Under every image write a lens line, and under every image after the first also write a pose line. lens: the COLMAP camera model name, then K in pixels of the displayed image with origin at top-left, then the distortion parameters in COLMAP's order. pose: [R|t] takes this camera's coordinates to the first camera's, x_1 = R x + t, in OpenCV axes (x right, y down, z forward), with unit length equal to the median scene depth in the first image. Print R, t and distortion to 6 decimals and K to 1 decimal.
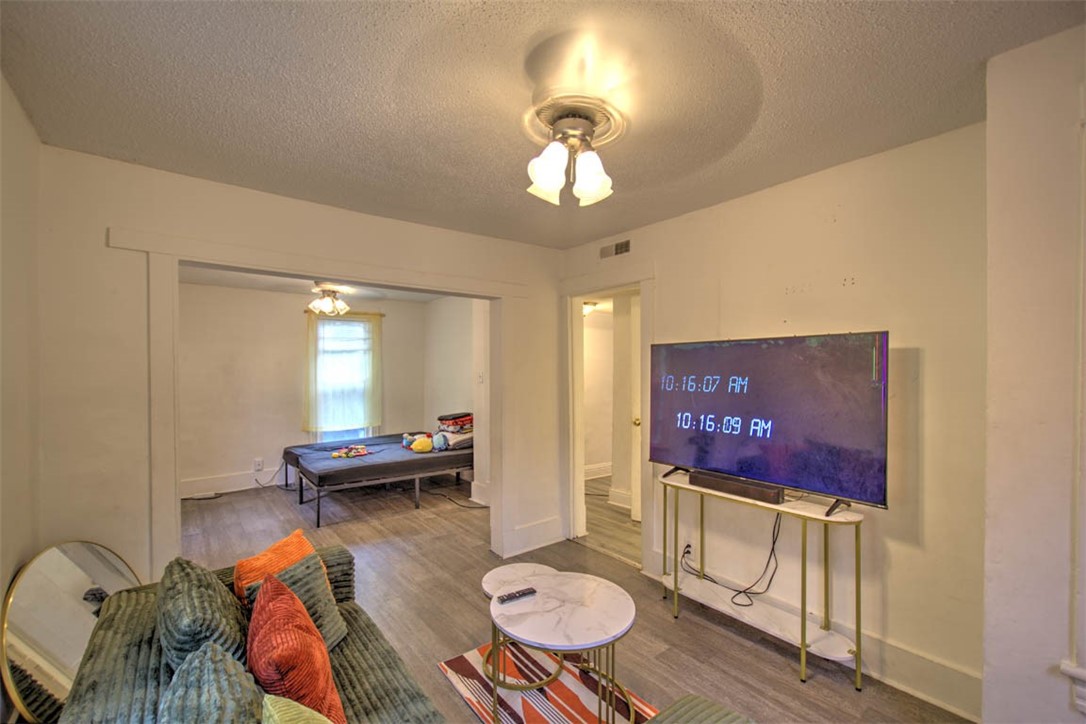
lens RADIAL K [[470.5, 0, 542.7], [0, 470.5, 365.1], [0, 0, 1]] dist [-0.000005, -0.000149]
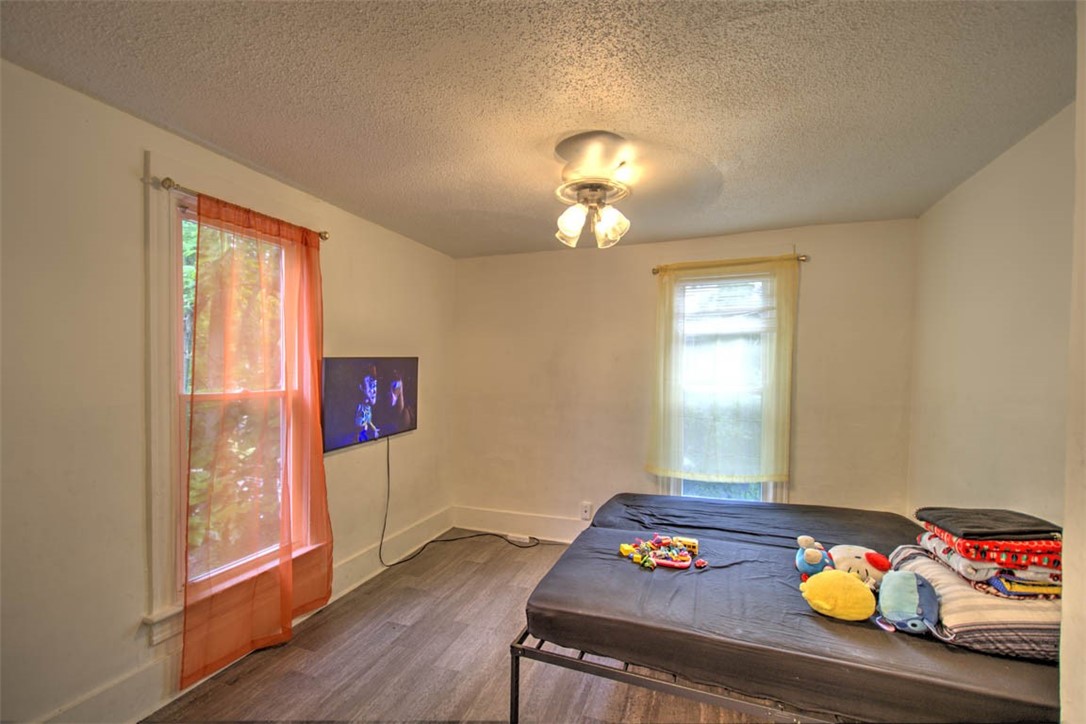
lens RADIAL K [[470.5, 0, 544.2], [0, 470.5, 368.7], [0, 0, 1]] dist [-0.000005, -0.000149]
pose [[0.543521, 0.010537, -0.839329, -0.079924], [-0.008044, 0.999941, 0.007344, 0.005325], [0.839357, 0.002760, 0.543574, 0.572330]]
